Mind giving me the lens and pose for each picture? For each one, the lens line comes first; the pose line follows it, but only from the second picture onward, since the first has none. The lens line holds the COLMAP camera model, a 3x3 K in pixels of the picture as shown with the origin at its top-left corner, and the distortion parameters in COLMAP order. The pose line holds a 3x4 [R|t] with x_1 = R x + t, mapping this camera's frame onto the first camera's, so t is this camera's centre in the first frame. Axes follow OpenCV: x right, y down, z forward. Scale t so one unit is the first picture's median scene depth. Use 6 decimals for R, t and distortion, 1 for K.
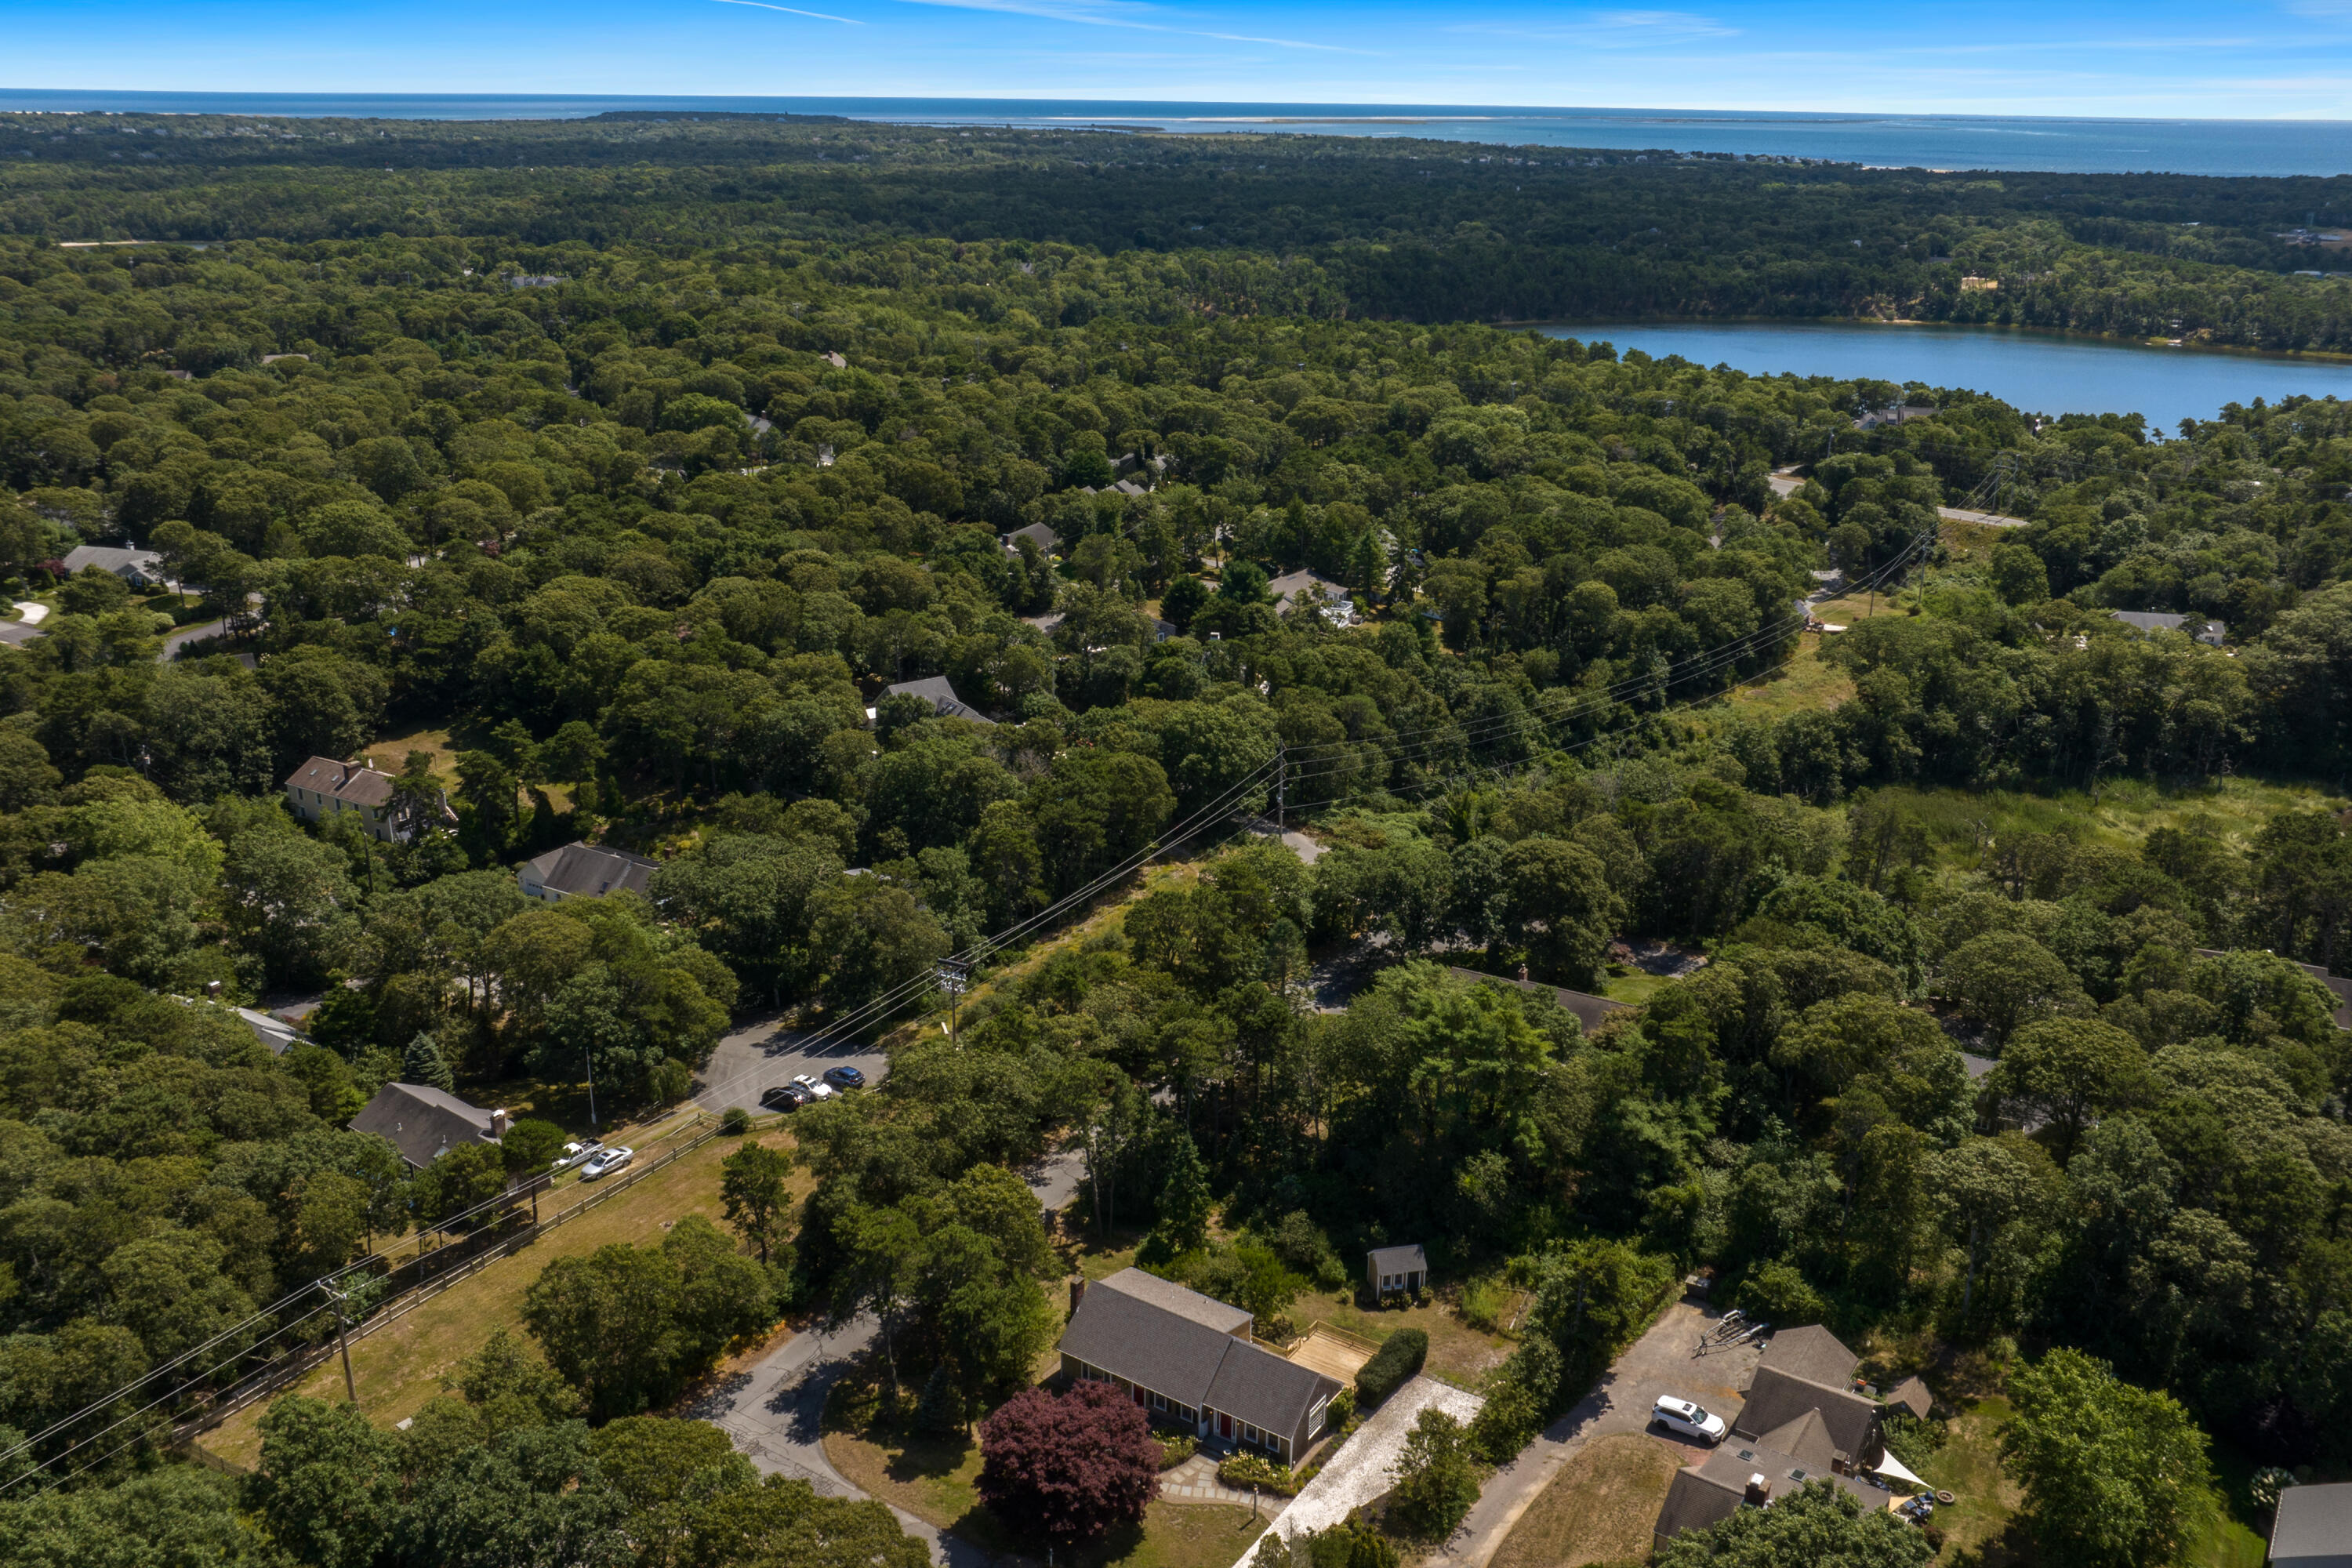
lens RADIAL K [[1926.5, 0, 1176.0], [0, 1926.5, 784.0], [0, 0, 1]] dist [0.008855, -0.066441]
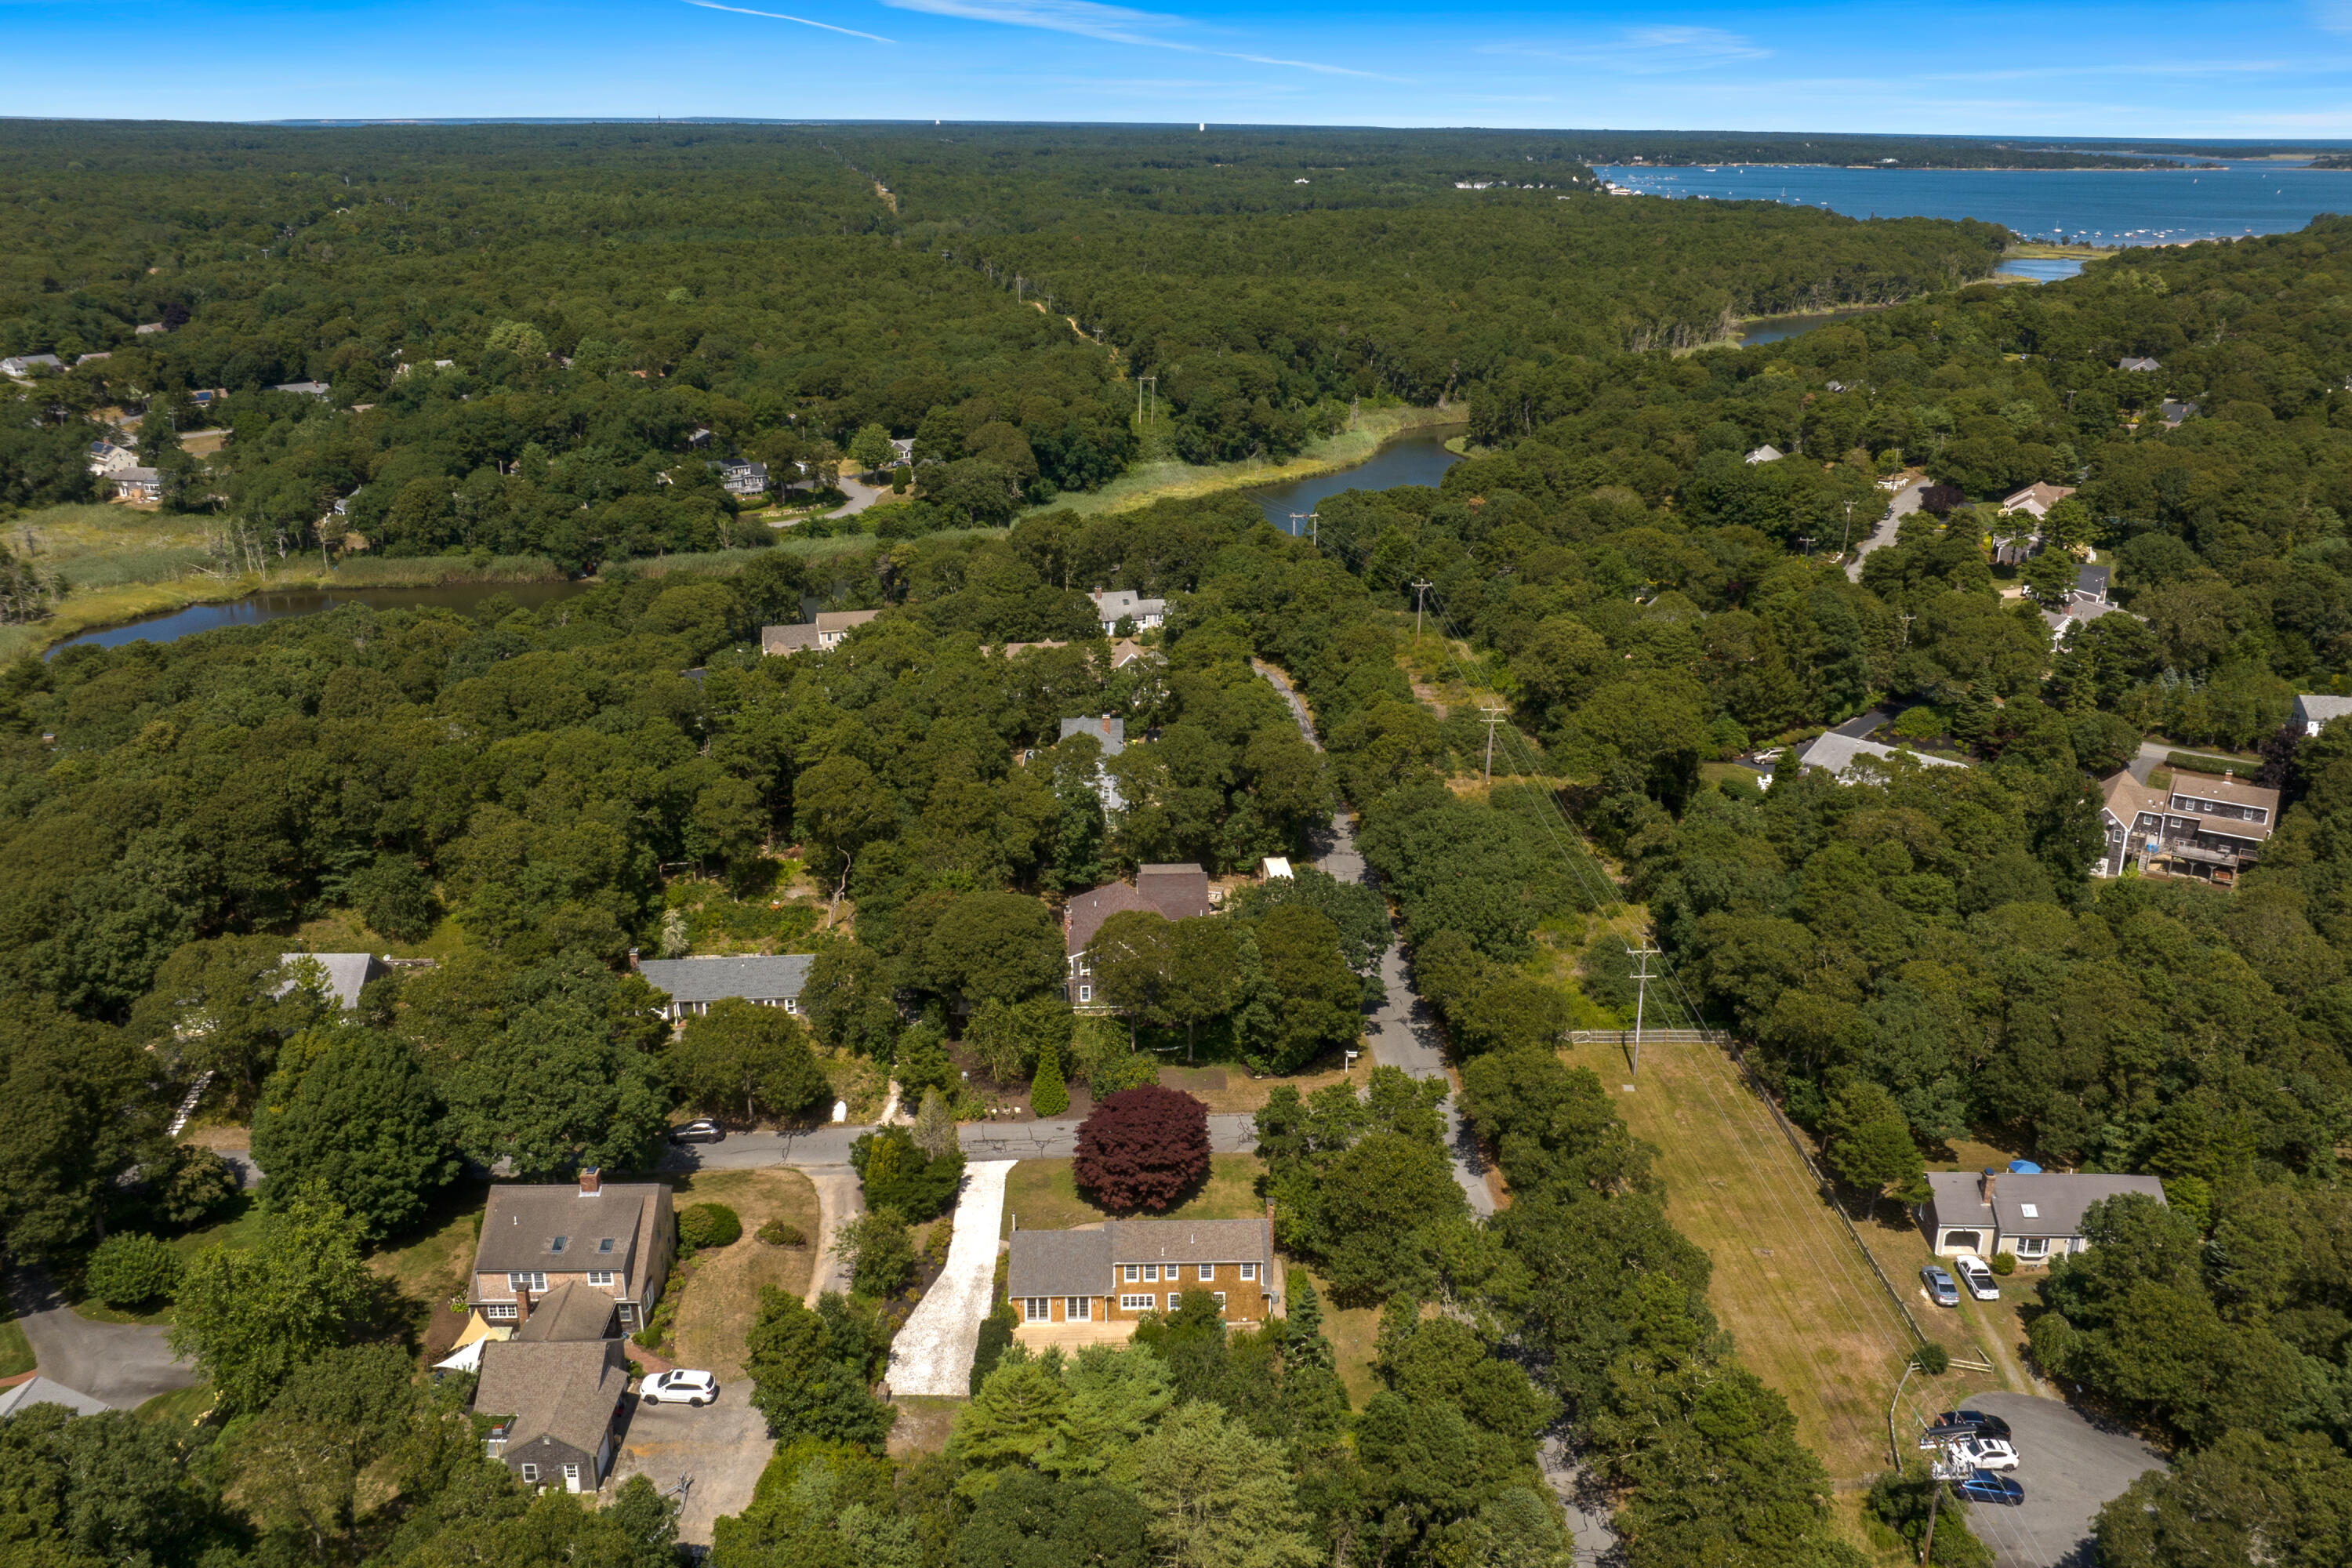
lens RADIAL K [[1926.5, 0, 1176.0], [0, 1926.5, 784.0], [0, 0, 1]] dist [0.008855, -0.066441]
pose [[-0.811210, 0.184471, -0.554895, 0.484646], [-0.201357, 0.802782, 0.561246, -0.457298], [0.548993, 0.567020, -0.614080, 1.380353]]
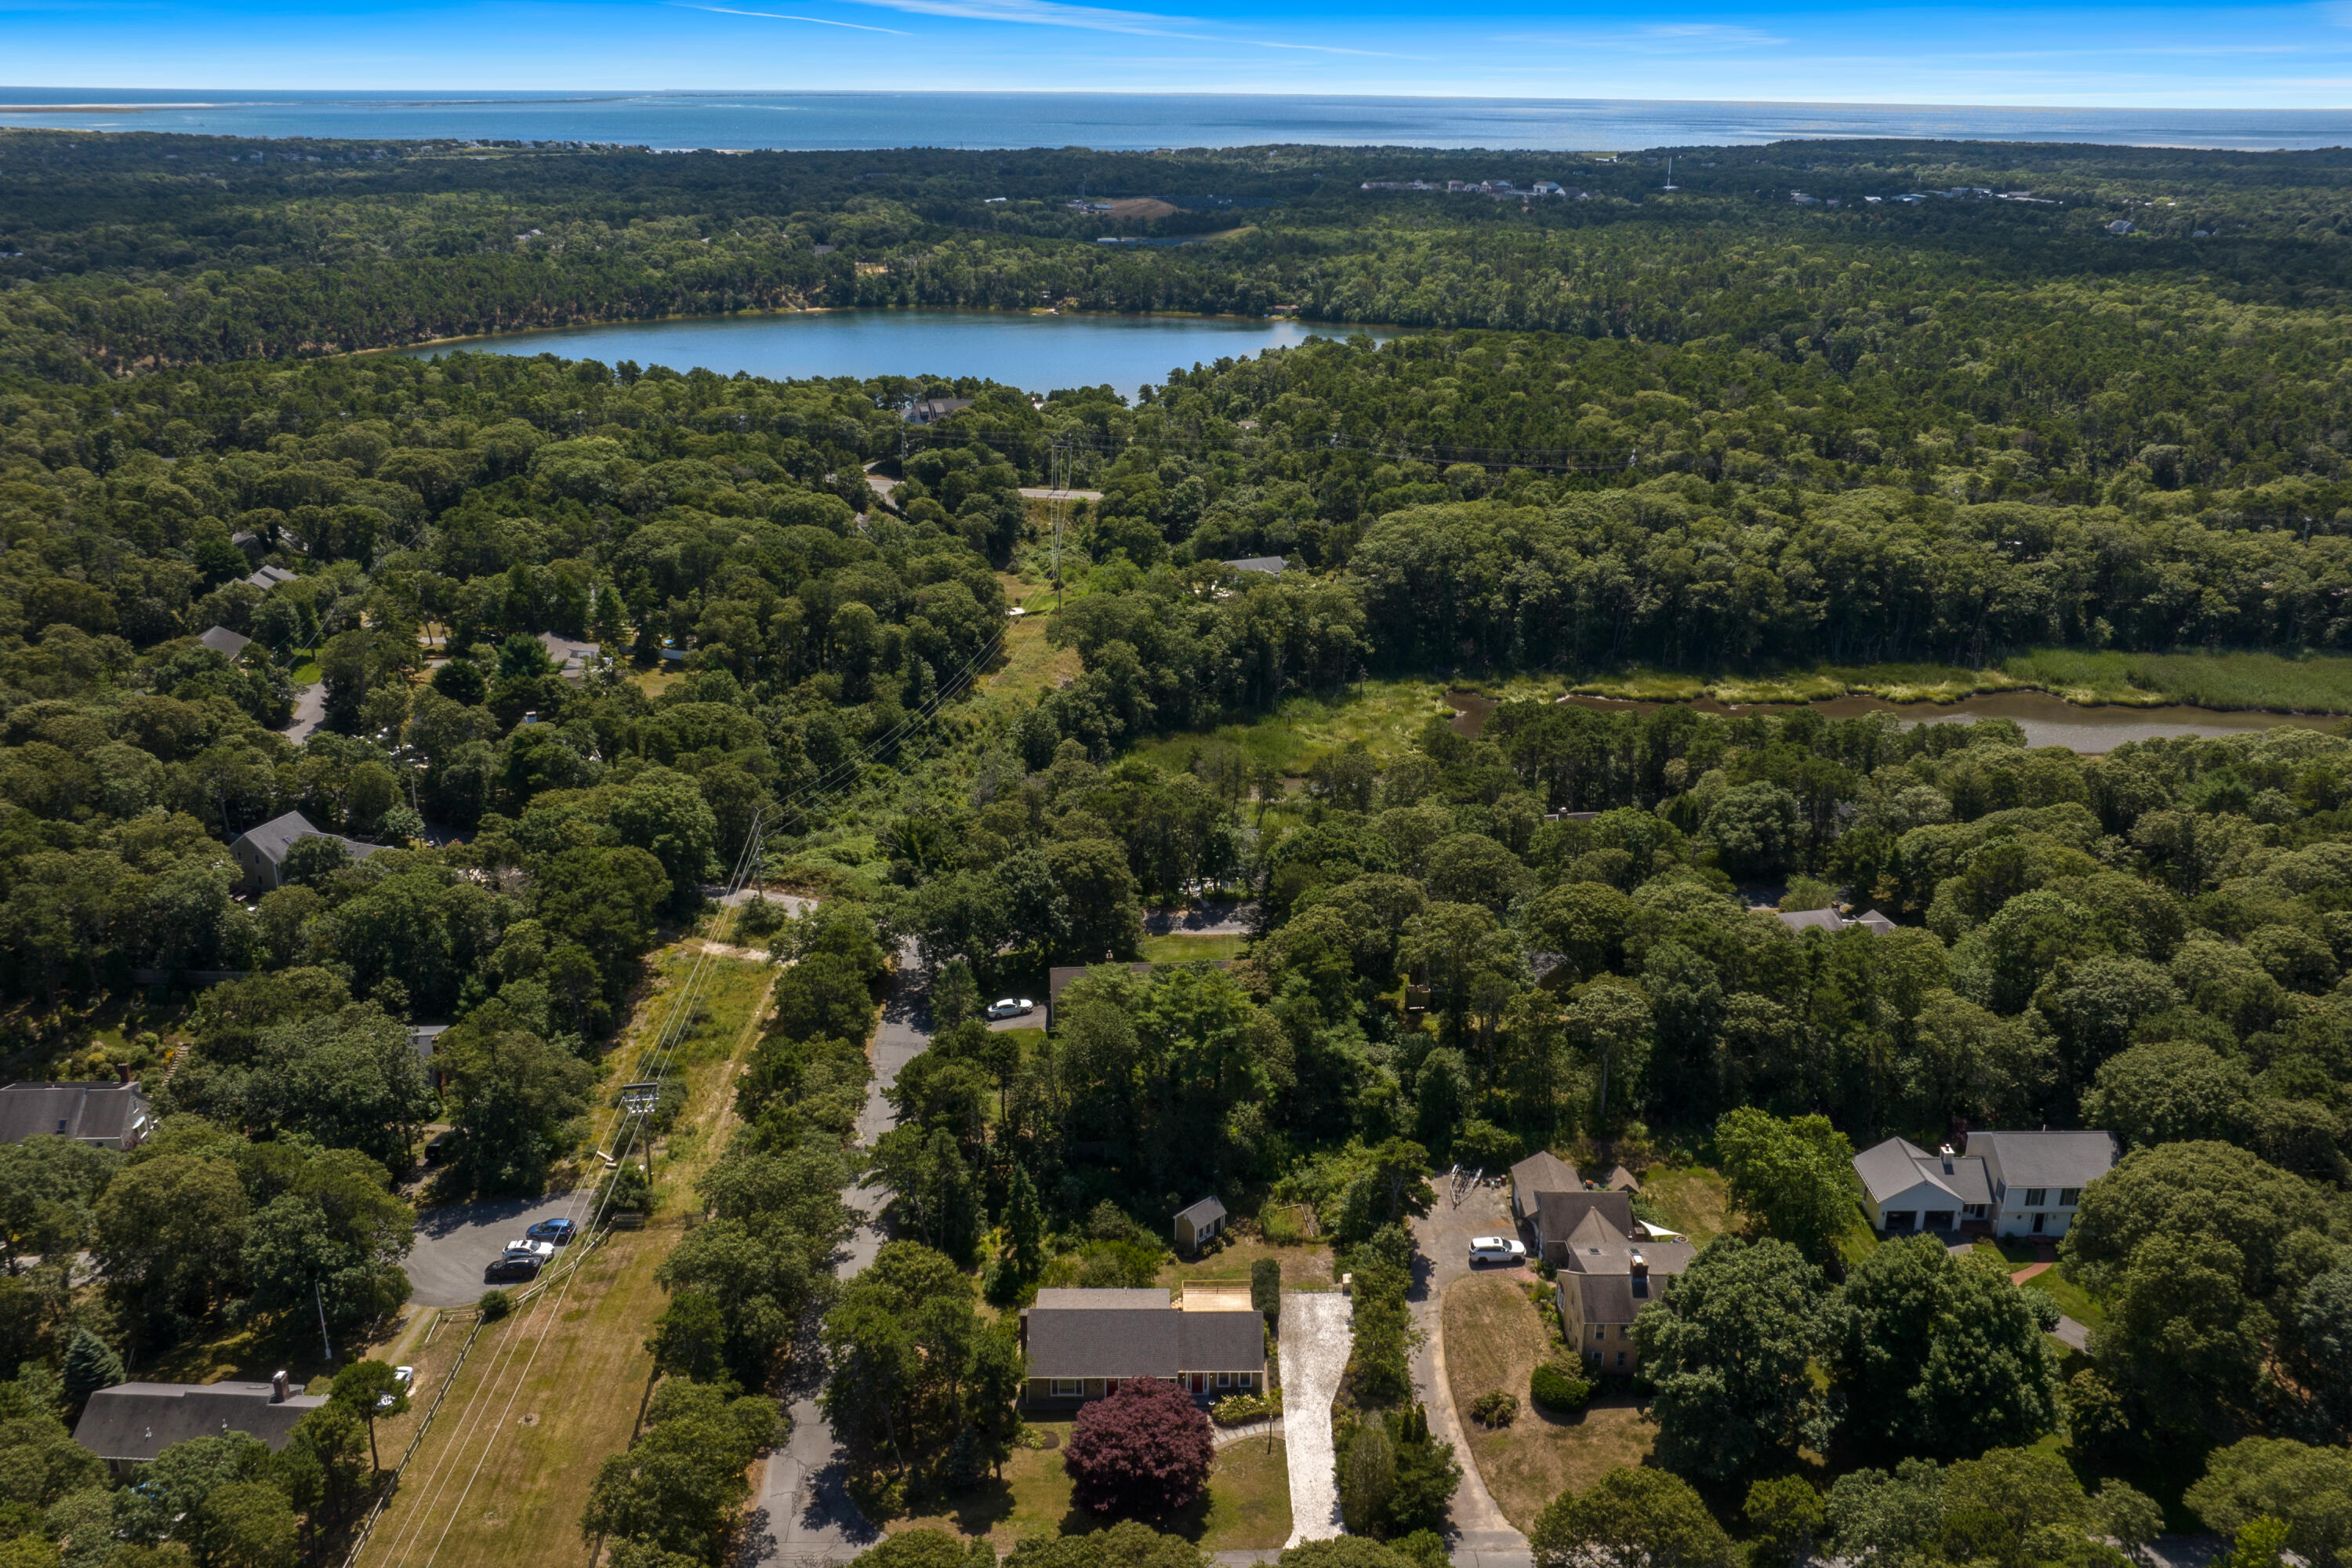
lens RADIAL K [[1940.7, 0, 1146.6], [0, 1940.7, 793.0], [0, 0, 1]] dist [0.002542, -0.052983]
pose [[0.832419, -0.197081, 0.517917, -0.476115], [0.190633, 0.979420, 0.066301, -0.088154], [-0.520325, 0.043542, 0.852858, 0.001406]]
